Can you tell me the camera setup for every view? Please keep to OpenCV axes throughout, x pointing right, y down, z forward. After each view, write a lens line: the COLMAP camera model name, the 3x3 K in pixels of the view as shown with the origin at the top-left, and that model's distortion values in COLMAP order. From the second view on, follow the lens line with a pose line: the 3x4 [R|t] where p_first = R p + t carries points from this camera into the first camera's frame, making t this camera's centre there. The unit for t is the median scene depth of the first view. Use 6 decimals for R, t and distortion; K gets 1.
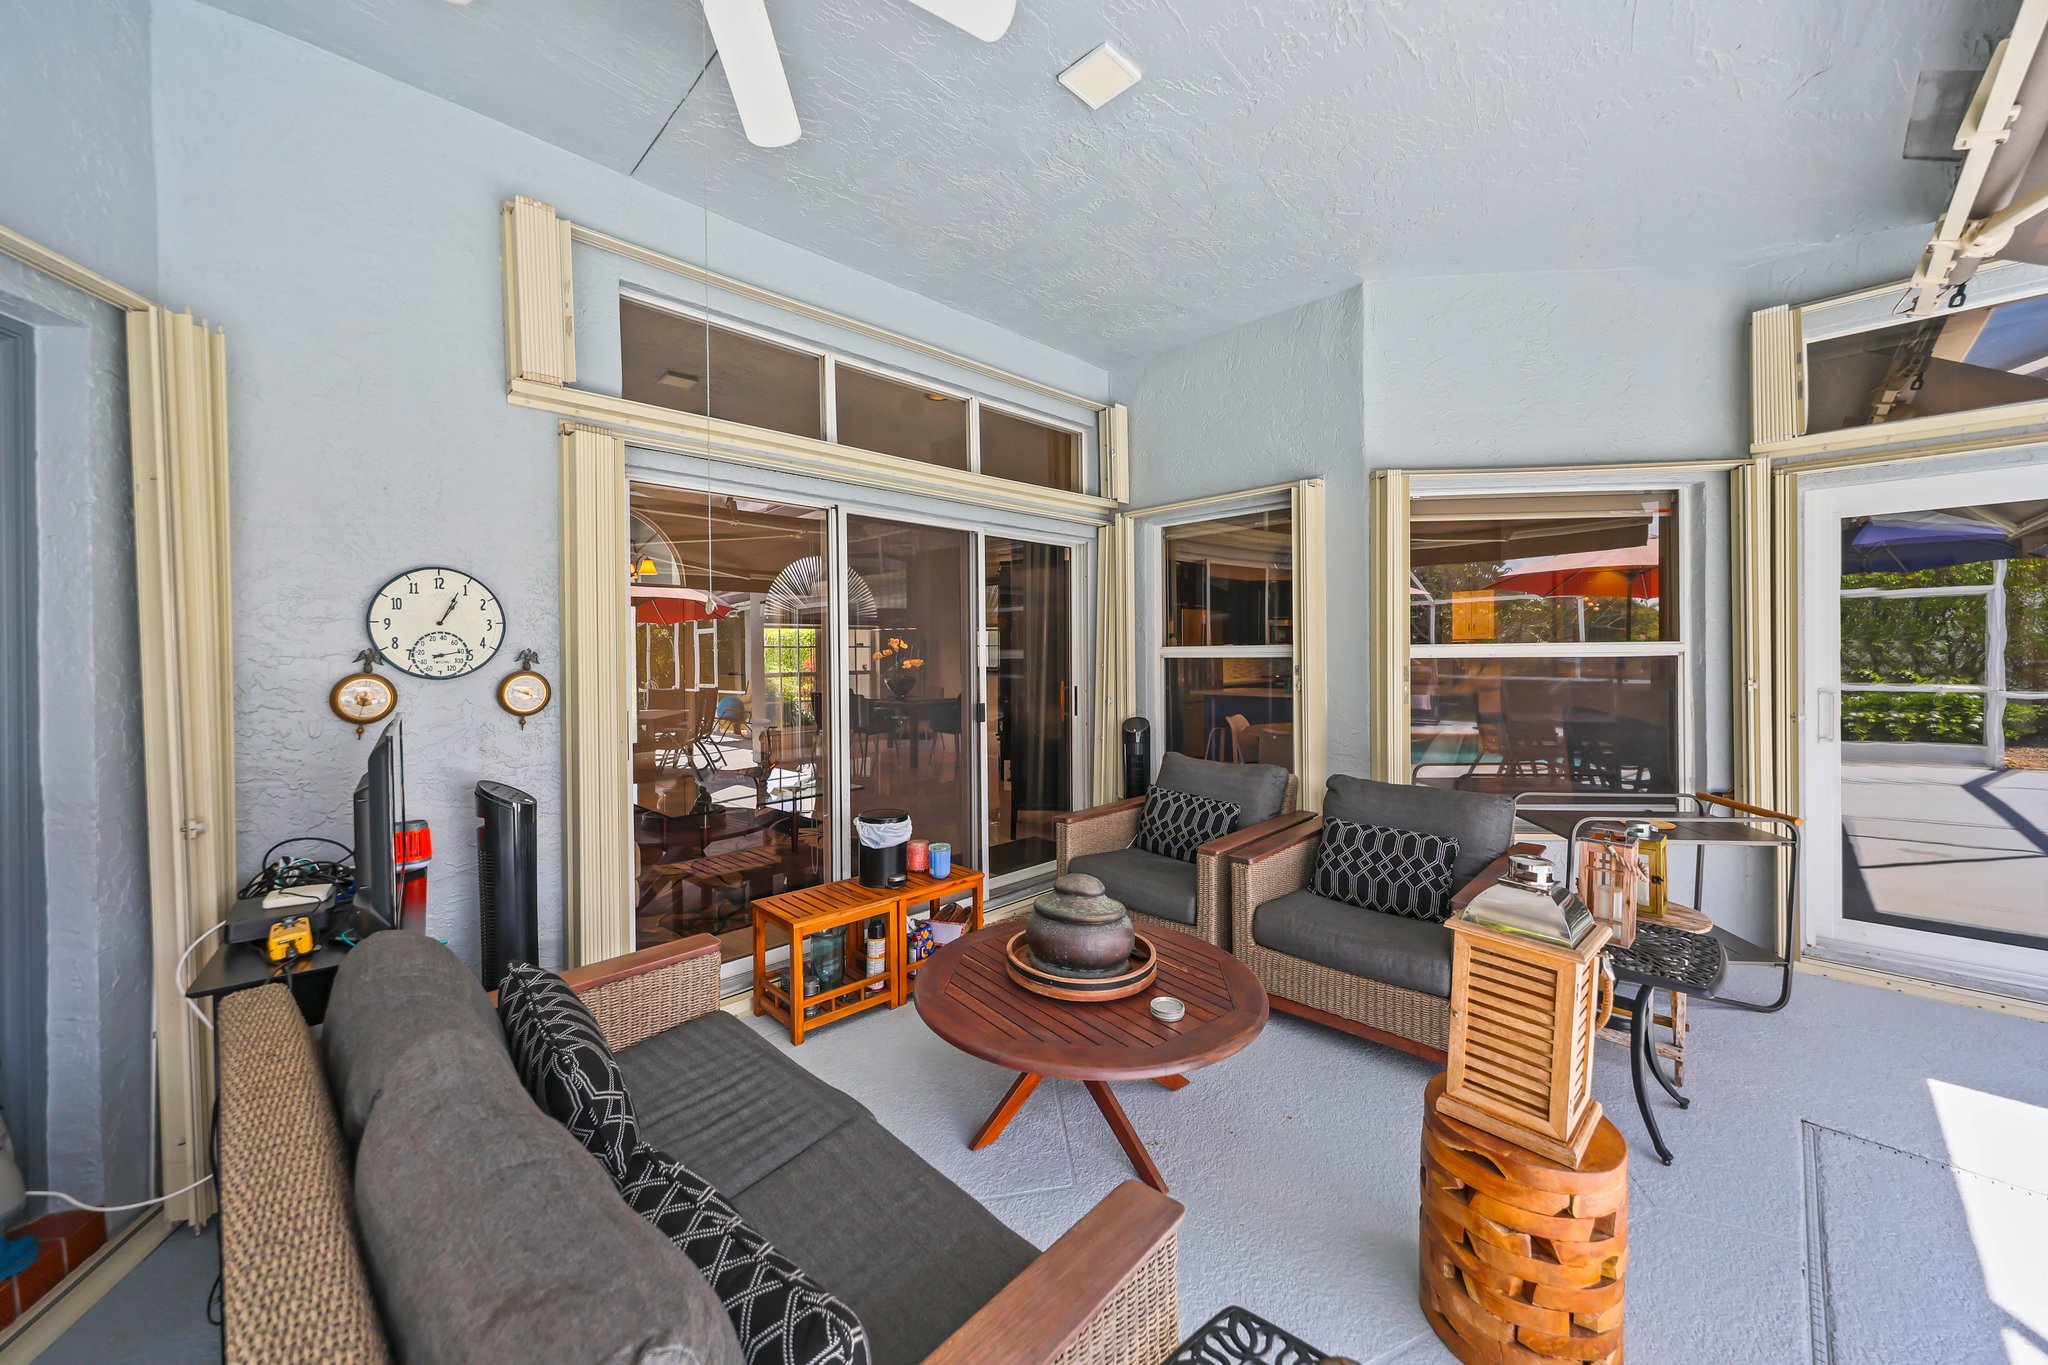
lens RADIAL K [[789.1, 0, 1027.1], [0, 789.1, 677.2], [0, 0, 1]] dist [0.001433, 0.000047]
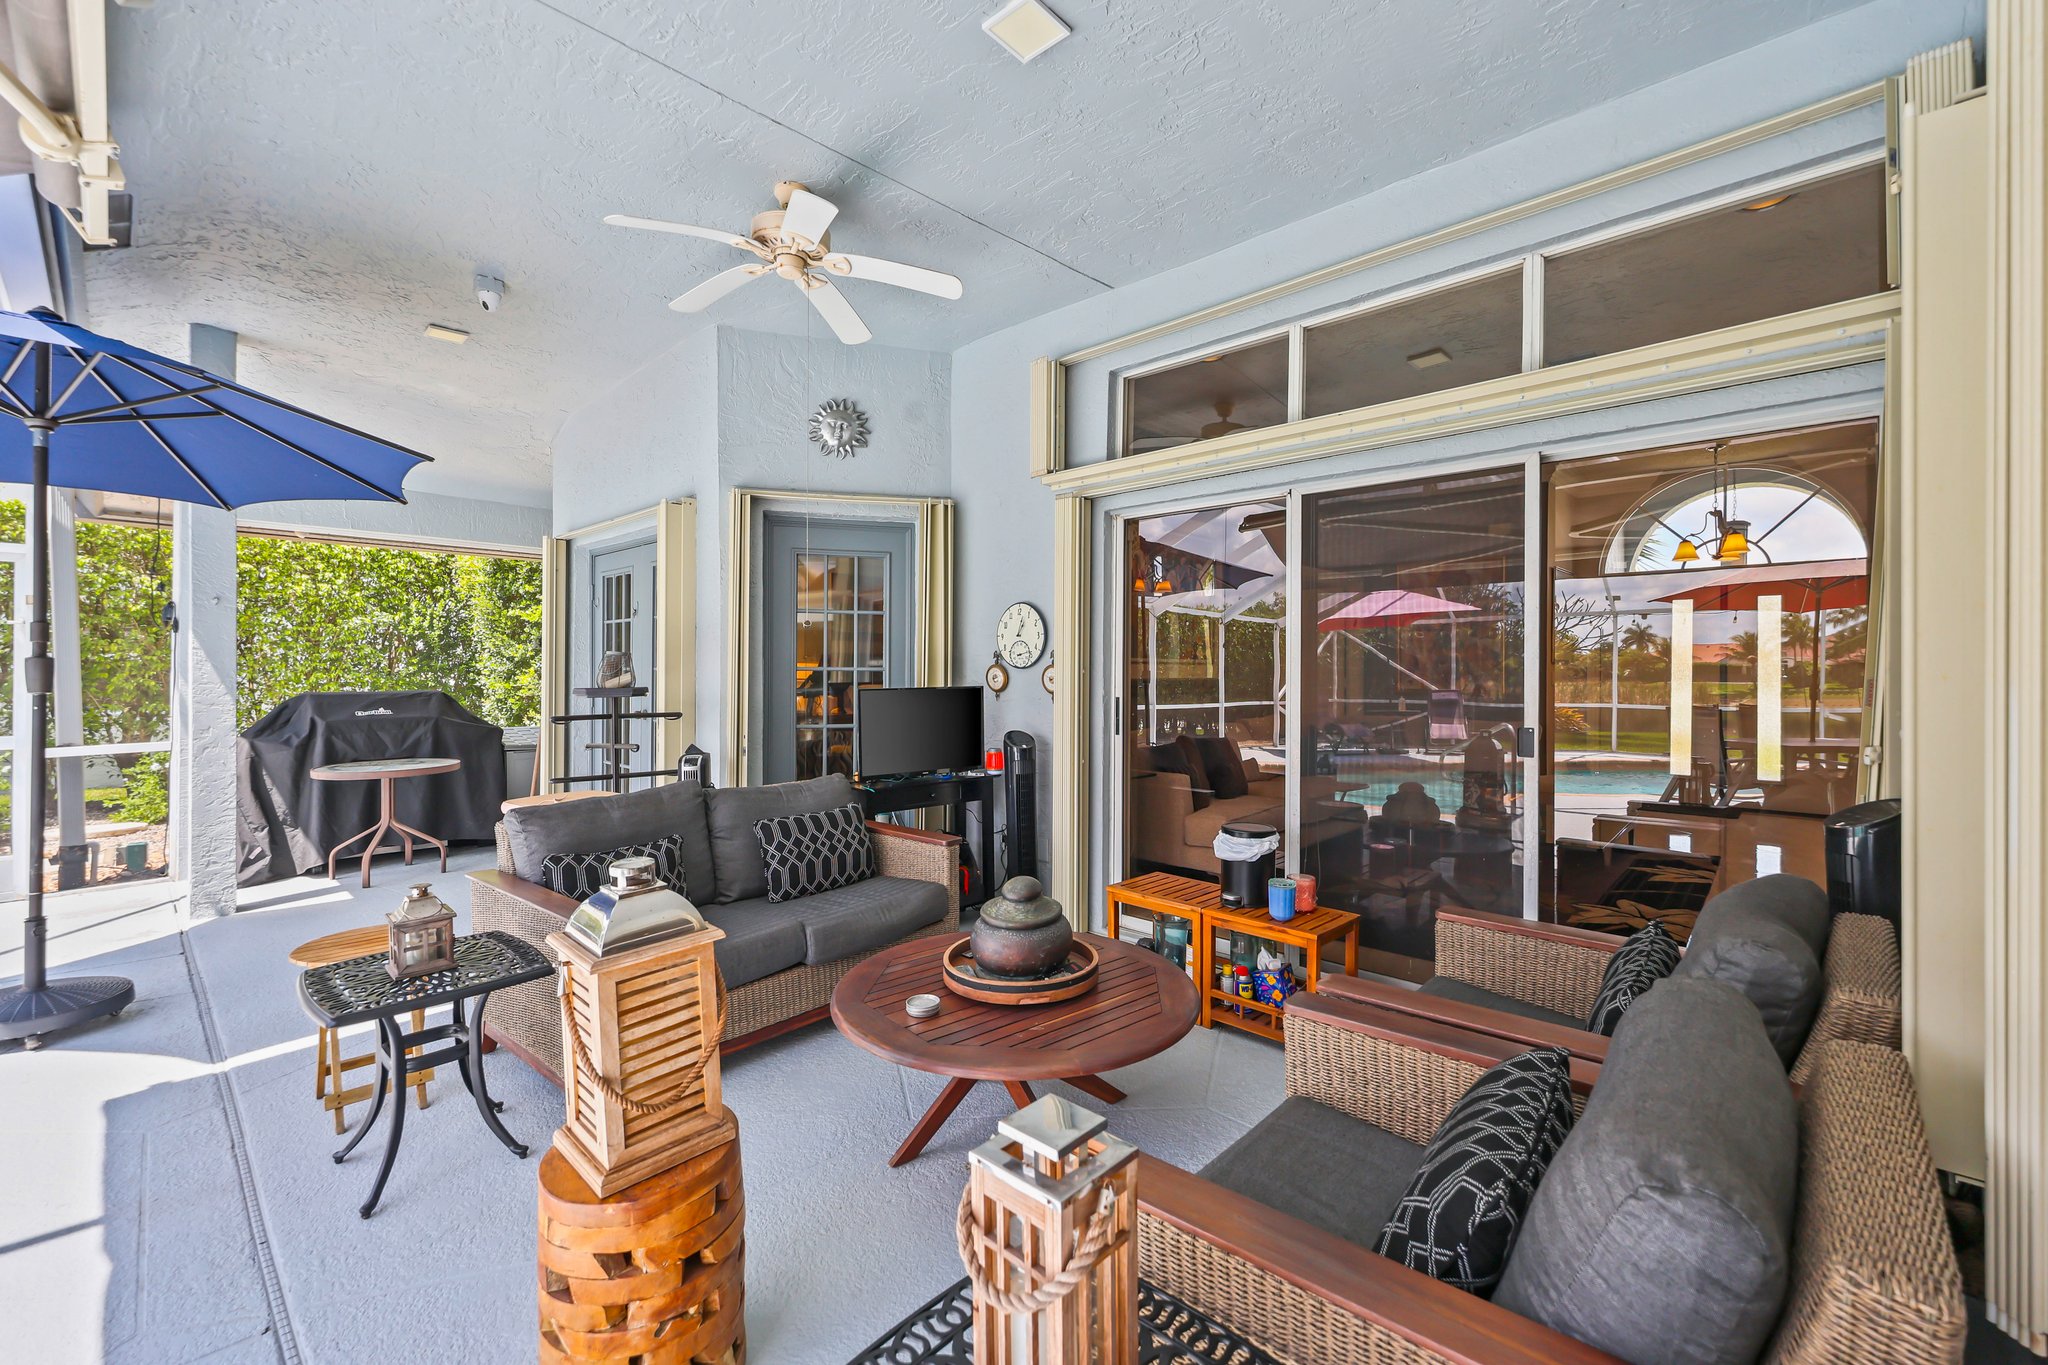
lens RADIAL K [[838.2, 0, 1032.3], [0, 838.2, 671.7], [0, 0, 1]] dist [0.000403, 0.000147]
pose [[0.020754, 0.023117, -0.999517, 0.718651], [-0.026329, 0.999399, 0.022568, -0.023125], [0.999438, 0.025848, 0.021350, 0.684692]]
